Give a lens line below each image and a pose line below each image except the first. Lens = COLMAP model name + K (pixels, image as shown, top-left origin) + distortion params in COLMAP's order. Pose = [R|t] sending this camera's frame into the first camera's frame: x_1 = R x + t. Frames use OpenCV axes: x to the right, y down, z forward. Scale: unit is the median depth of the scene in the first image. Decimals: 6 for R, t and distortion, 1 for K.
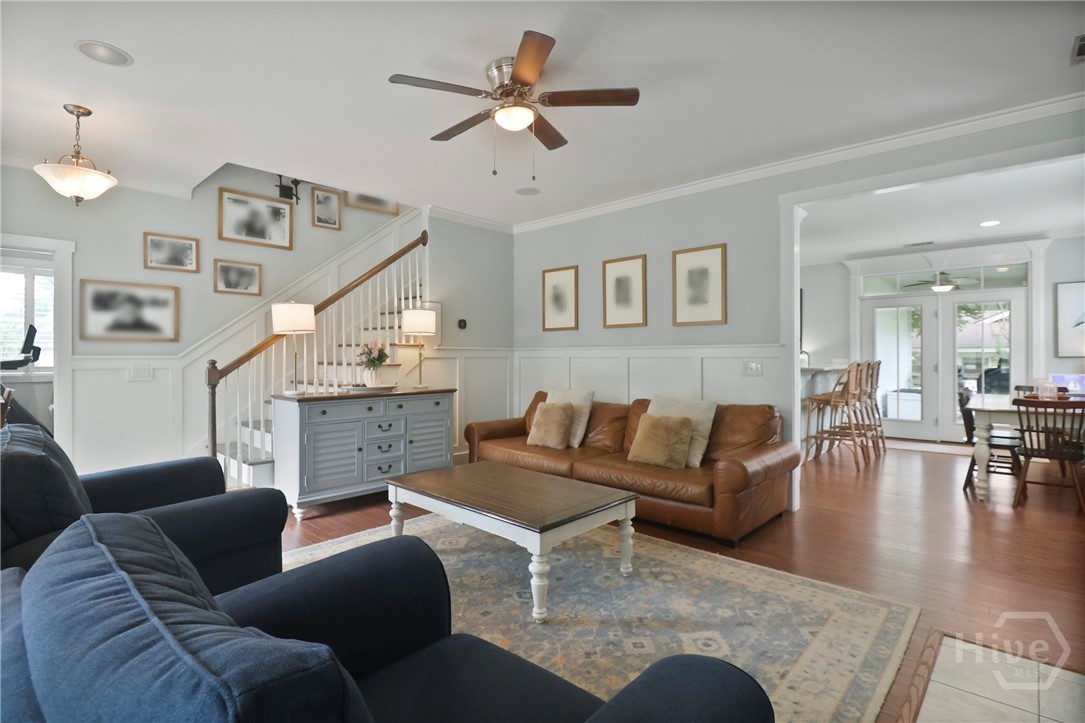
lens RADIAL K [[510.6, 0, 533.0], [0, 510.6, 357.5], [0, 0, 1]] dist [0.001578, -0.013290]
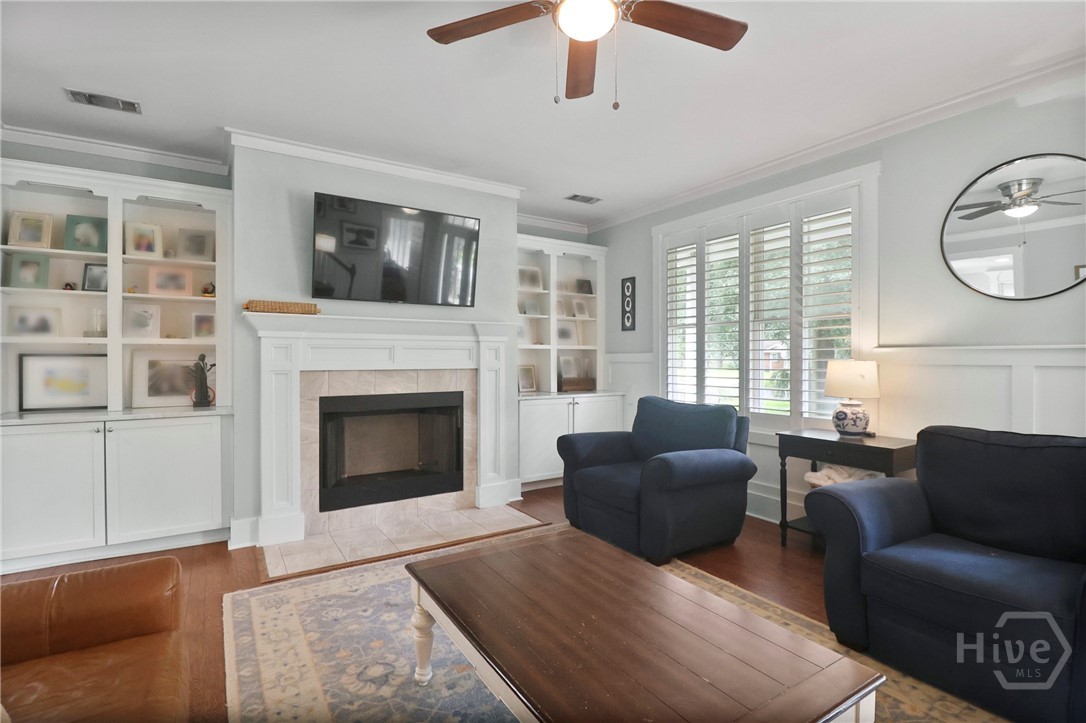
lens RADIAL K [[511.1, 0, 533.5], [0, 511.1, 357.5], [0, 0, 1]] dist [0.001578, -0.013290]
pose [[-0.968081, 0.002897, 0.250623, -0.129085], [0.003710, 0.999989, 0.002772, -0.013245], [-0.250612, 0.003613, -0.968081, 1.564096]]
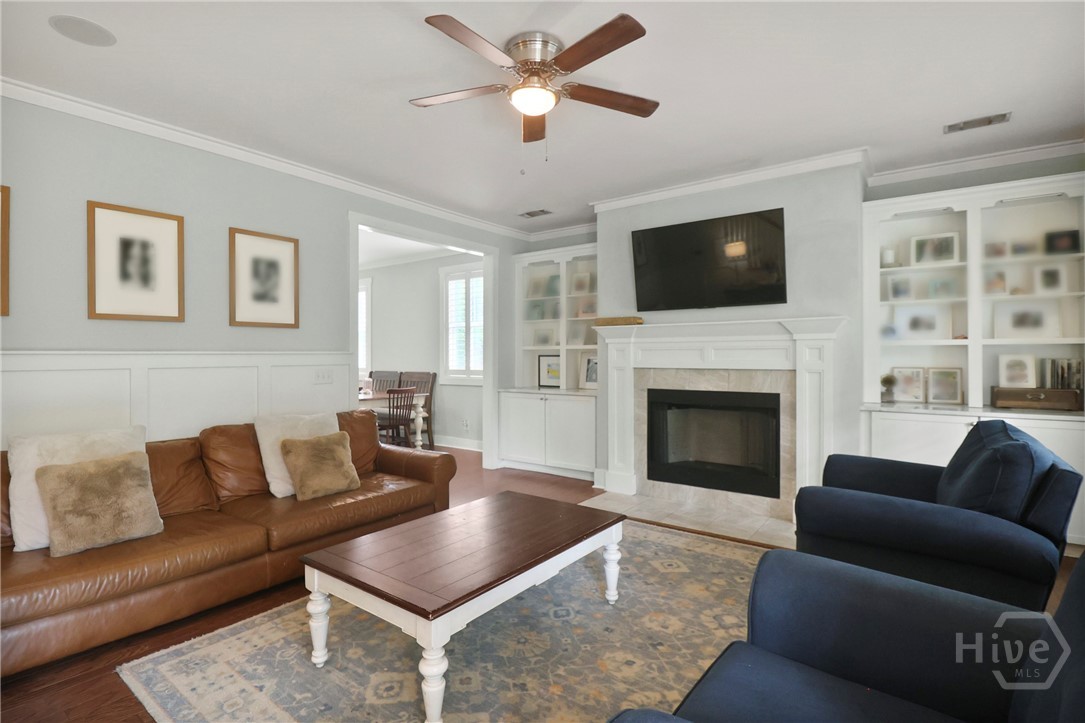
lens RADIAL K [[525.4, 0, 538.8], [0, 525.4, 353.7], [0, 0, 1]] dist [0.001906, -0.013367]
pose [[-0.110919, 0.004936, 0.993817, -0.882026], [0.008644, 0.999955, -0.004001, -0.020229], [-0.993792, 0.008147, -0.110957, 1.012265]]
